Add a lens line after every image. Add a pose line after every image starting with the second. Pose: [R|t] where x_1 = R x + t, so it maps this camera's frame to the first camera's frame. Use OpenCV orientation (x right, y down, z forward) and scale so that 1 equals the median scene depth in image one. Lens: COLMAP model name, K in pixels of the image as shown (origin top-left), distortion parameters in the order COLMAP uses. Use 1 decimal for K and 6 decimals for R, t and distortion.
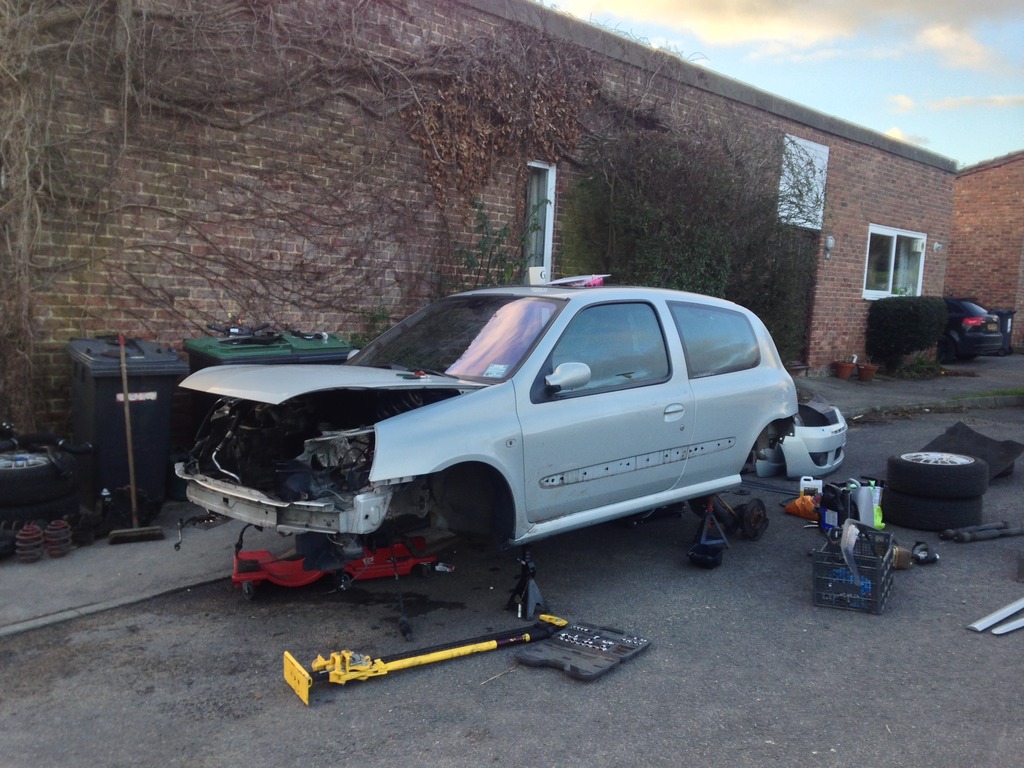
lens RADIAL K [[898.8, 0, 519.3], [0, 898.8, 391.8], [0, 0, 1]] dist [0.171212, -0.203900]
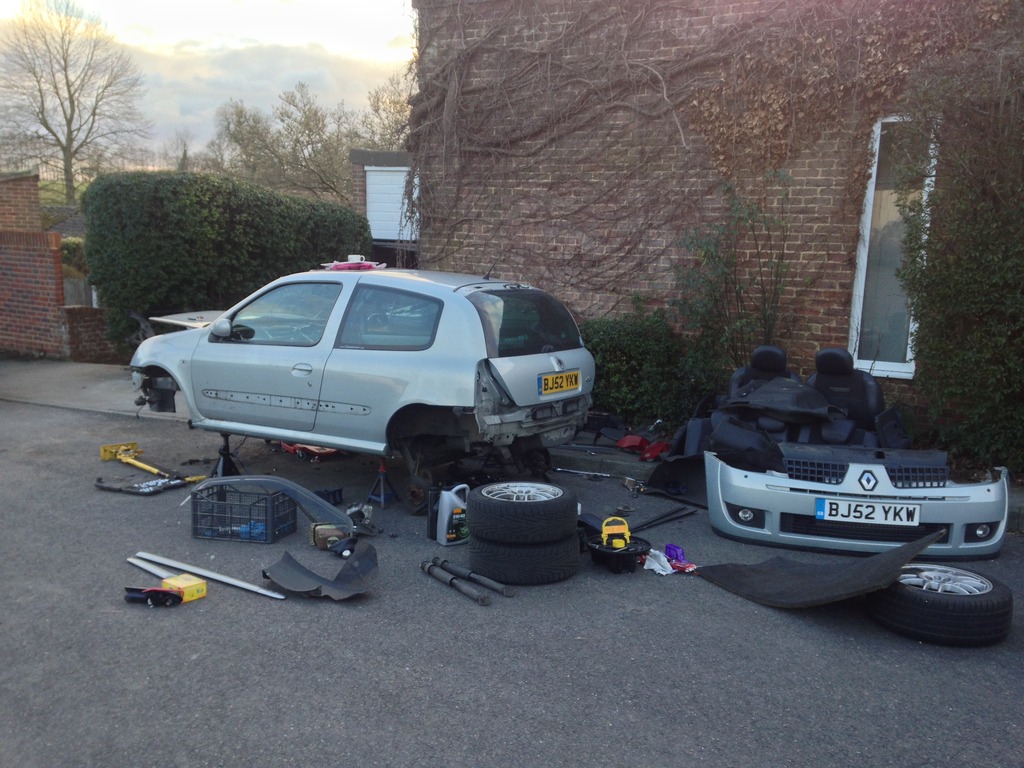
lens RADIAL K [[898.8, 0, 516.1], [0, 898.8, 388.6], [0, 0, 1]] dist [0.171212, -0.203900]
pose [[0.244963, 0.131631, -0.960555, 0.883138], [-0.120708, 0.987173, 0.104495, -0.072586], [0.961989, 0.090350, 0.257709, 0.578225]]
